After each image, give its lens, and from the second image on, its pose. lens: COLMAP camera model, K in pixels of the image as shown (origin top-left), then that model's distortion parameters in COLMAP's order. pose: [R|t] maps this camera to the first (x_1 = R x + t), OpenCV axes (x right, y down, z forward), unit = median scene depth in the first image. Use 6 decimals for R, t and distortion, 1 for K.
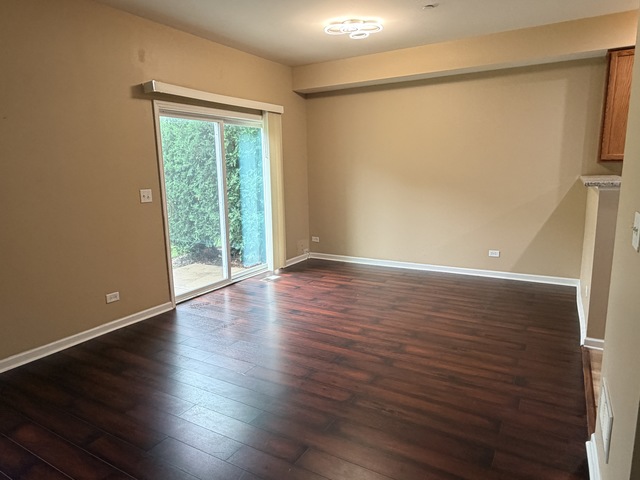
lens RADIAL K [[415.2, 0, 320.3], [0, 415.2, 243.0], [0, 0, 1]] dist [-0.000395, 0.000181]
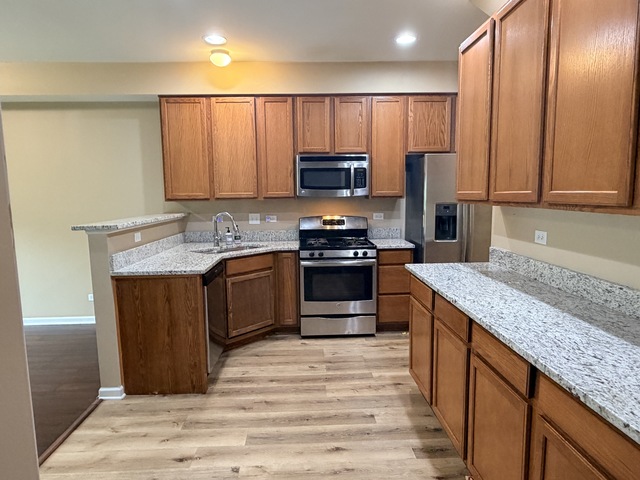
lens RADIAL K [[415.2, 0, 317.8], [0, 415.2, 242.5], [0, 0, 1]] dist [-0.000395, 0.000181]
pose [[0.841182, -0.055587, 0.537888, 0.412367], [0.094161, 0.994563, -0.044474, -0.009582], [-0.532491, 0.088059, 0.841843, -0.061717]]
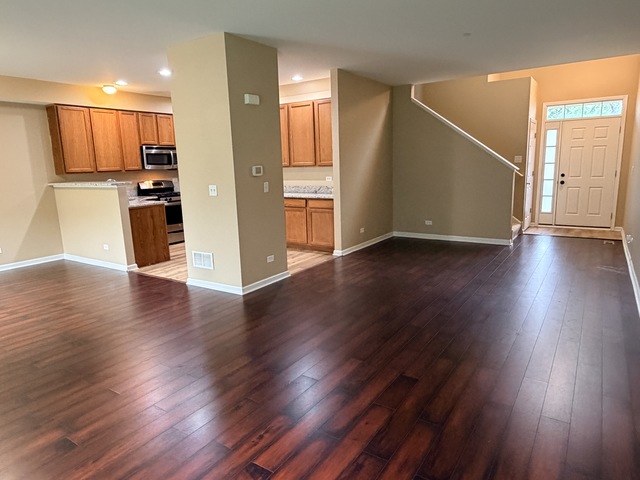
lens RADIAL K [[415.2, 0, 314.7], [0, 415.2, 239.8], [0, 0, 1]] dist [-0.000395, 0.000181]
pose [[0.064913, -0.164357, 0.984263, -0.819055], [0.210093, 0.966486, 0.147533, 0.011238], [-0.975524, 0.197209, 0.097268, -0.019192]]
